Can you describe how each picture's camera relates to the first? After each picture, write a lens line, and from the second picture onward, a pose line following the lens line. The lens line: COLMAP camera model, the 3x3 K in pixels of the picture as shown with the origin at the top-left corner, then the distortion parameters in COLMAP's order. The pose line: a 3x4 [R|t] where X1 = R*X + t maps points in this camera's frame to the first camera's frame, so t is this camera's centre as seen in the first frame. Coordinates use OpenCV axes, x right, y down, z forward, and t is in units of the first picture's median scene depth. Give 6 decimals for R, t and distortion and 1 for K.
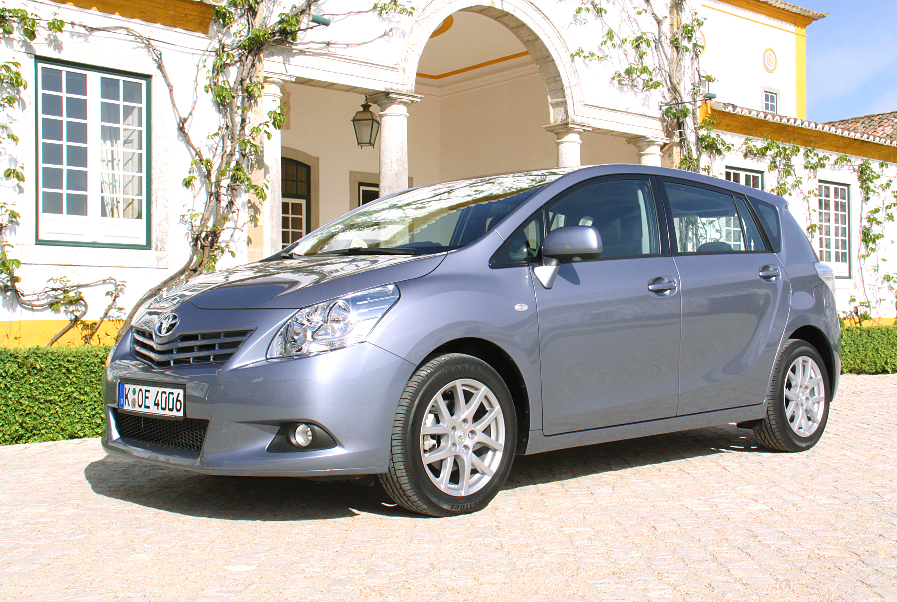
lens RADIAL K [[1115.6, 0, 448.5], [0, 1115.6, 301.0], [0, 0, 1]] dist [0.043327, 0.011460]
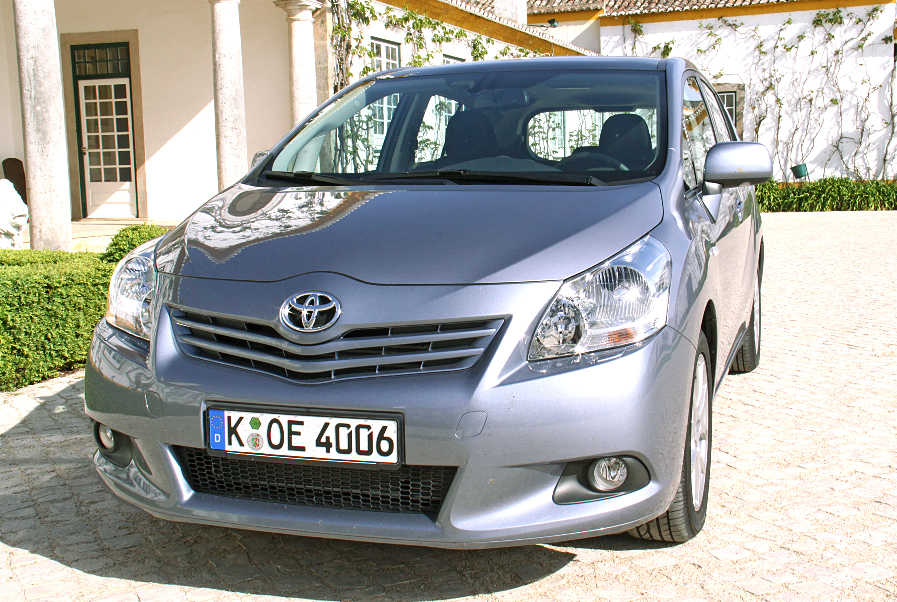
lens RADIAL K [[1115.6, 0, 448.5], [0, 1115.6, 301.0], [0, 0, 1]] dist [0.043327, 0.011460]
pose [[0.885189, -0.068108, 0.460220, -0.384862], [0.011078, 0.992031, 0.125502, -0.050095], [-0.465100, -0.105995, 0.878890, 0.351873]]
